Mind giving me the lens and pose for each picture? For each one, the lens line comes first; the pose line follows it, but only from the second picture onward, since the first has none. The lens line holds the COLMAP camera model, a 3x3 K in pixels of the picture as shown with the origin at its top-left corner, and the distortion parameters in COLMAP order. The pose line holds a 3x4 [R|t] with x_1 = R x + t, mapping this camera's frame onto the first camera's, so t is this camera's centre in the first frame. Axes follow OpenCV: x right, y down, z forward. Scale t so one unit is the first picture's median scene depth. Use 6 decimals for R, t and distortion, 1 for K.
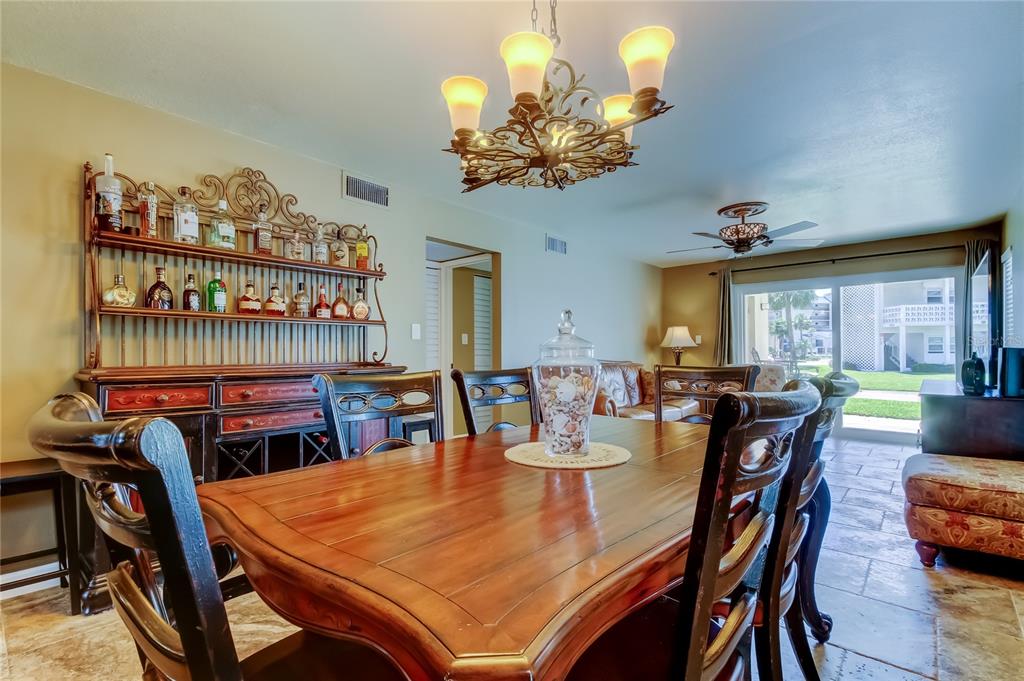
lens RADIAL K [[461.7, 0, 510.8], [0, 461.7, 353.1], [0, 0, 1]] dist [0.012228, 0.000281]
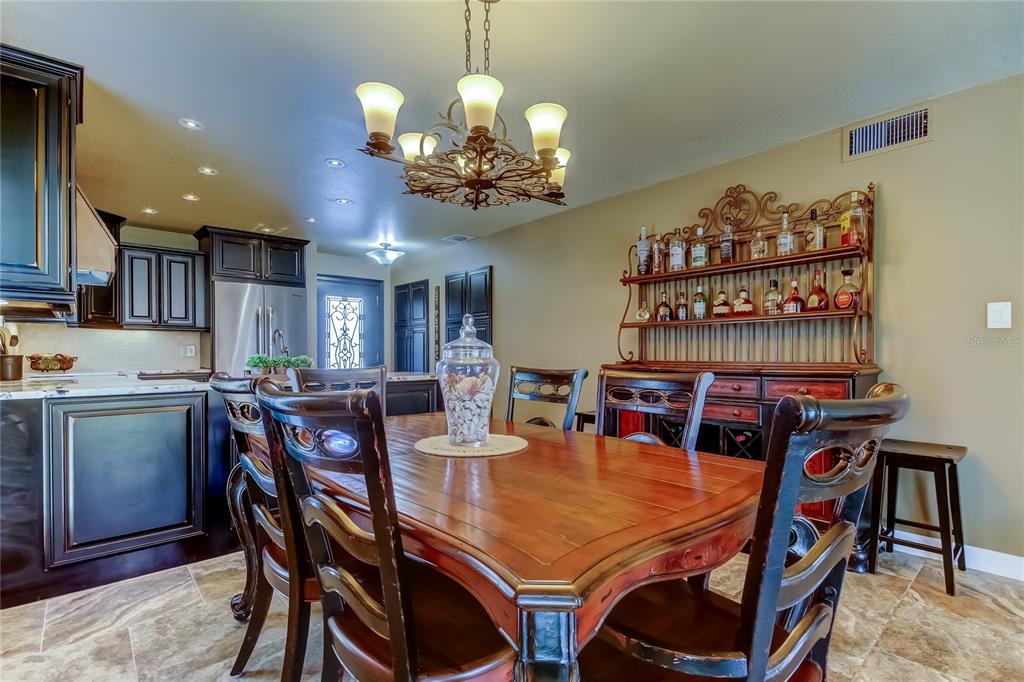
lens RADIAL K [[472.2, 0, 514.1], [0, 472.2, 354.3], [0, 0, 1]] dist [0.014878, -0.000148]
pose [[-0.119789, 0.004888, -0.992787, 0.552659], [0.001627, 0.999988, 0.004728, 0.000586], [0.992798, -0.001049, -0.119795, 0.519295]]
